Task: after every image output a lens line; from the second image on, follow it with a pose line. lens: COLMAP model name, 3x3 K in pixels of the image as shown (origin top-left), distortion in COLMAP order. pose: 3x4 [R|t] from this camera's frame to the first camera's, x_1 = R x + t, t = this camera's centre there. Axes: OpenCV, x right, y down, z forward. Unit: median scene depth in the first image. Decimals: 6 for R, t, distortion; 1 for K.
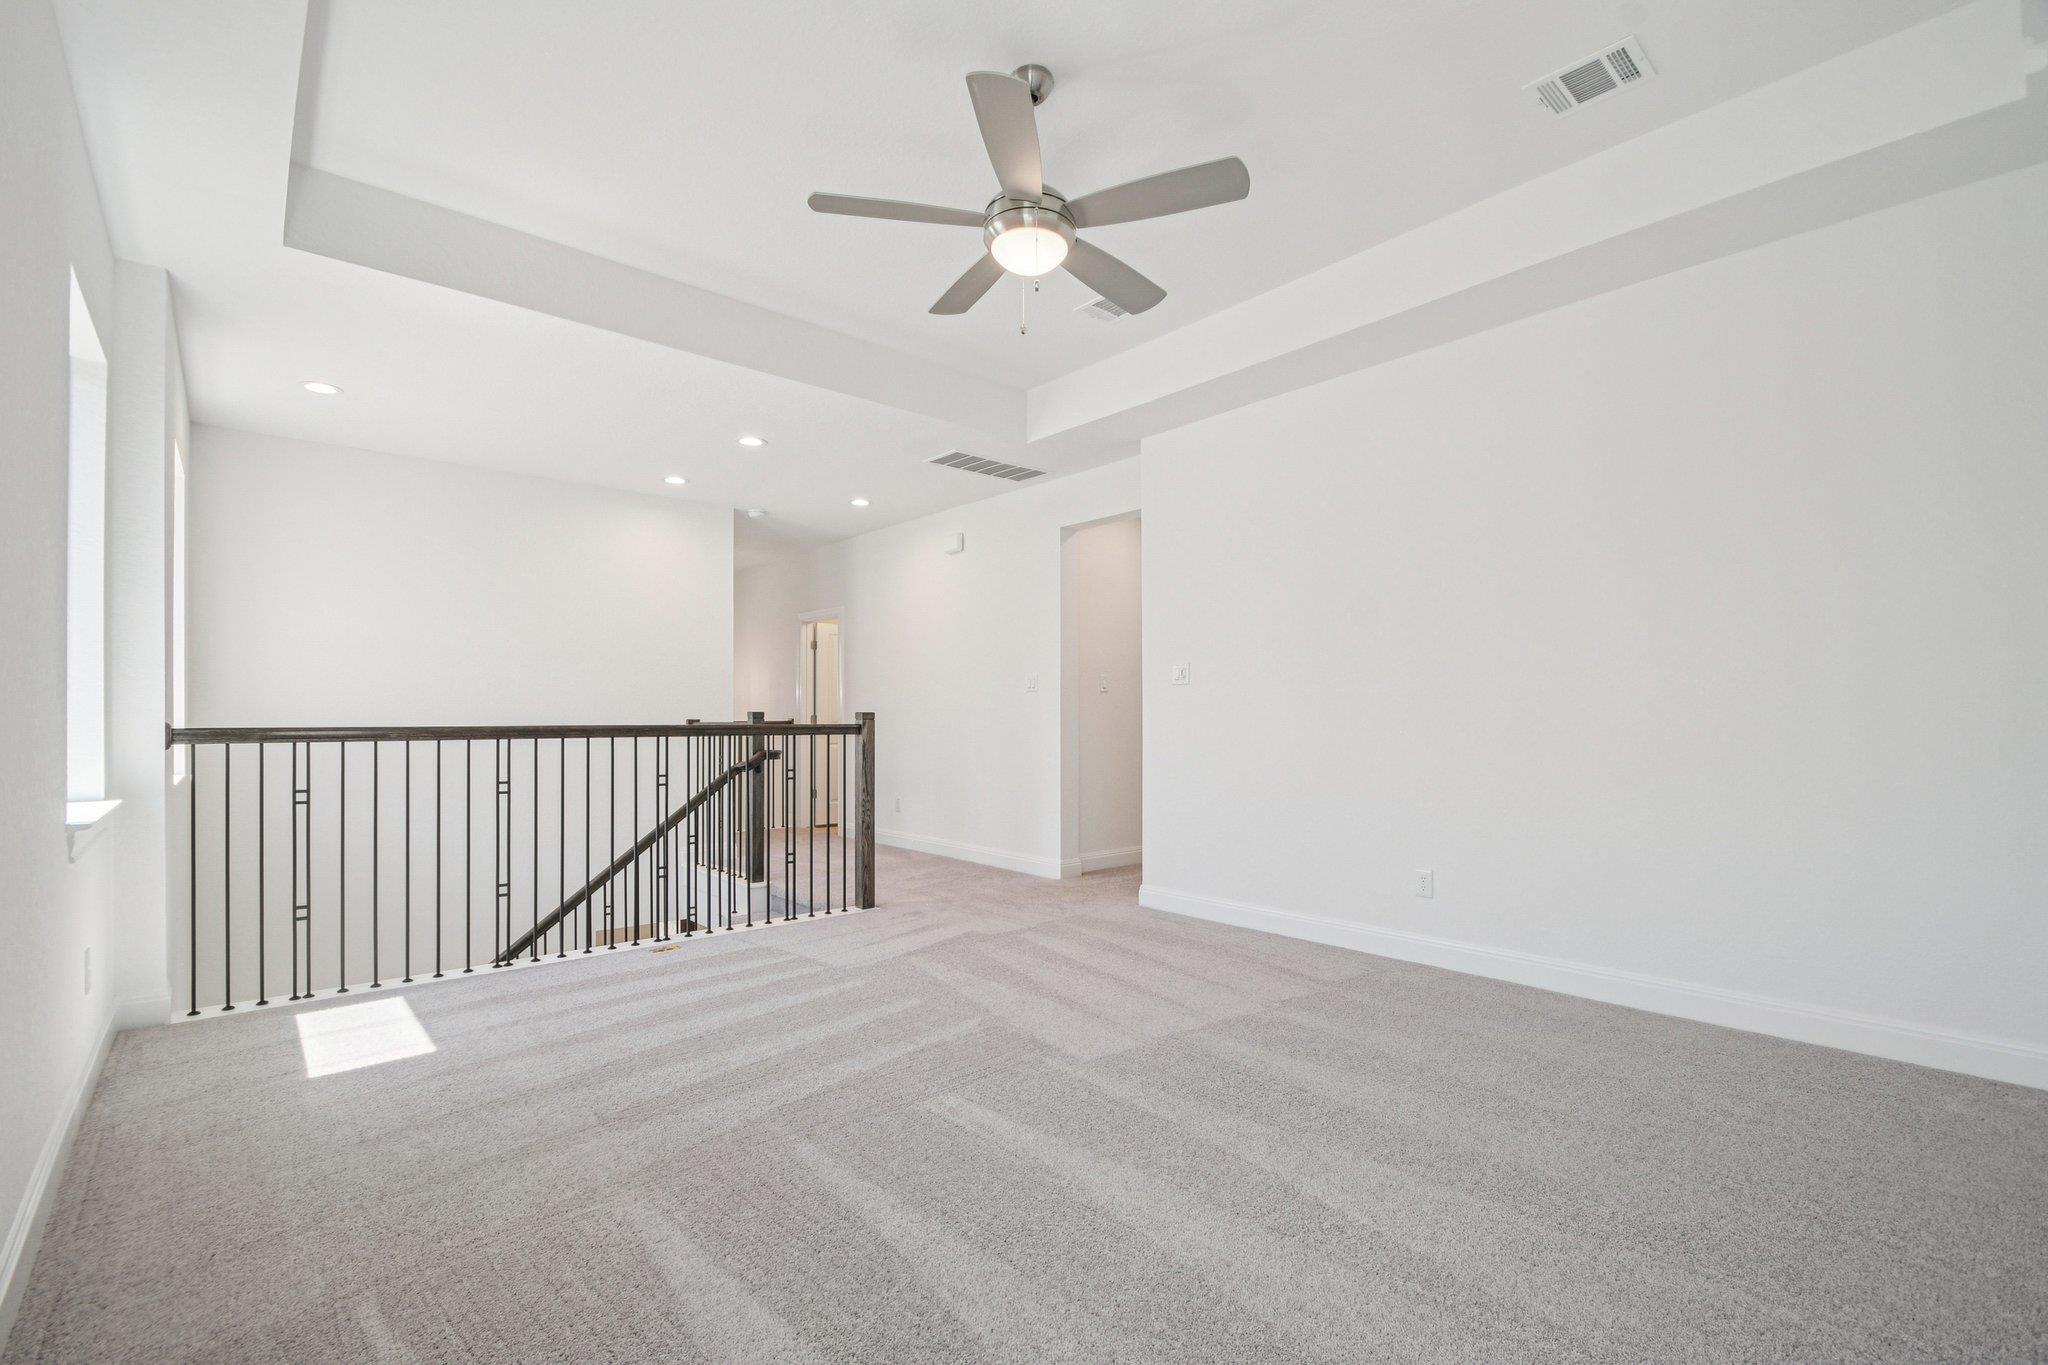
lens RADIAL K [[904.1, 0, 1020.5], [0, 904.1, 716.4], [0, 0, 1]] dist [0.002908, -0.005802]
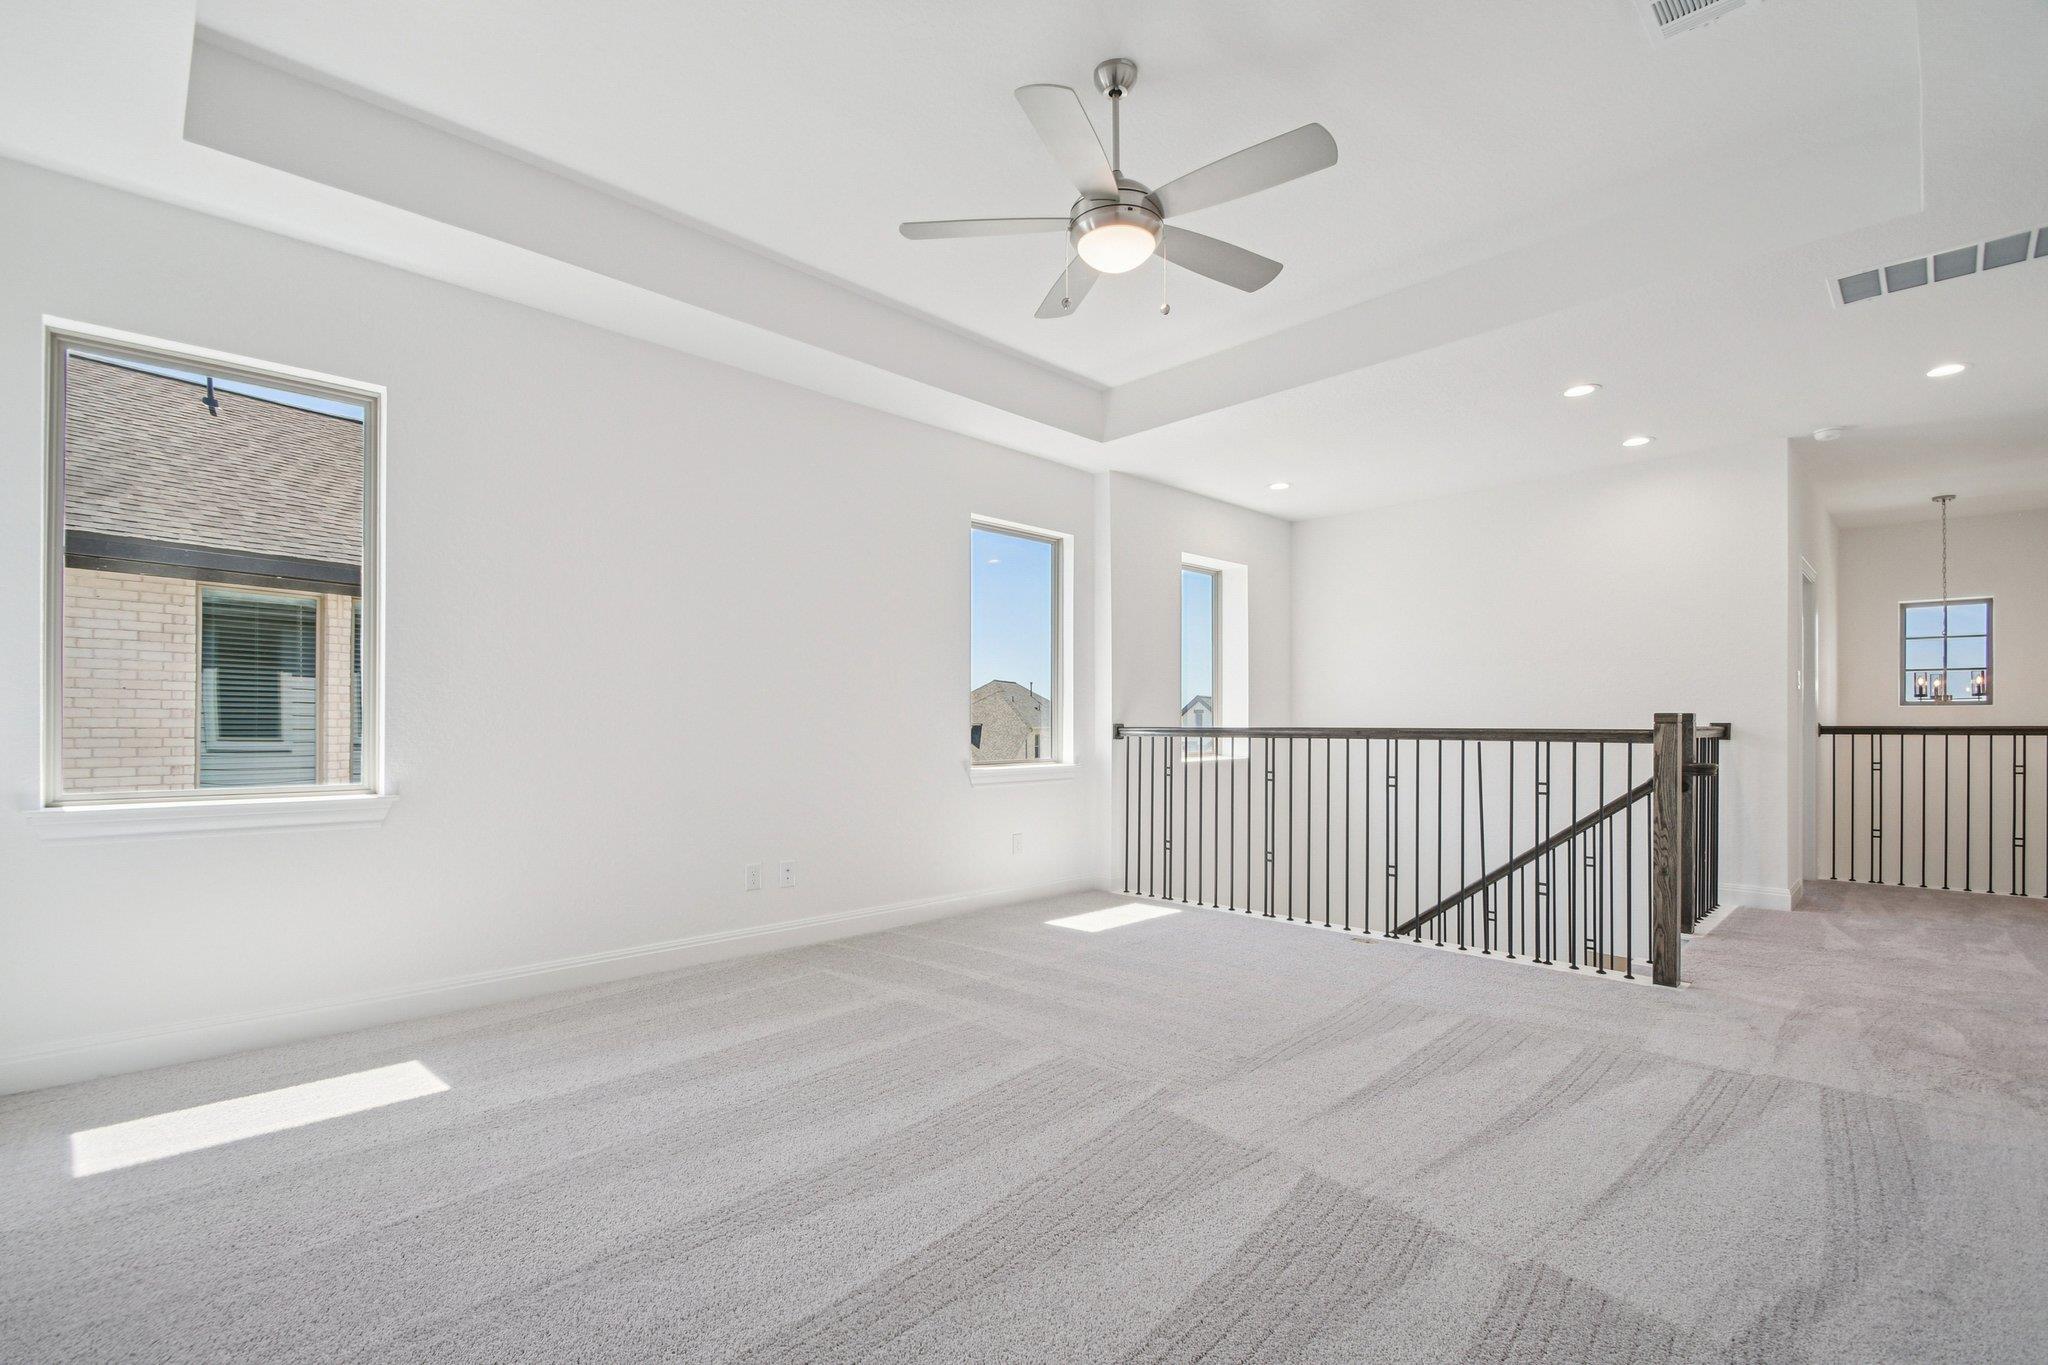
lens RADIAL K [[904.1, 0, 1022.0], [0, 904.1, 714.6], [0, 0, 1]] dist [0.002908, -0.005802]
pose [[0.064607, -0.006224, -0.997891, 0.523160], [0.003302, 0.999976, -0.006023, -0.000770], [0.997905, -0.002906, 0.064626, 0.442965]]
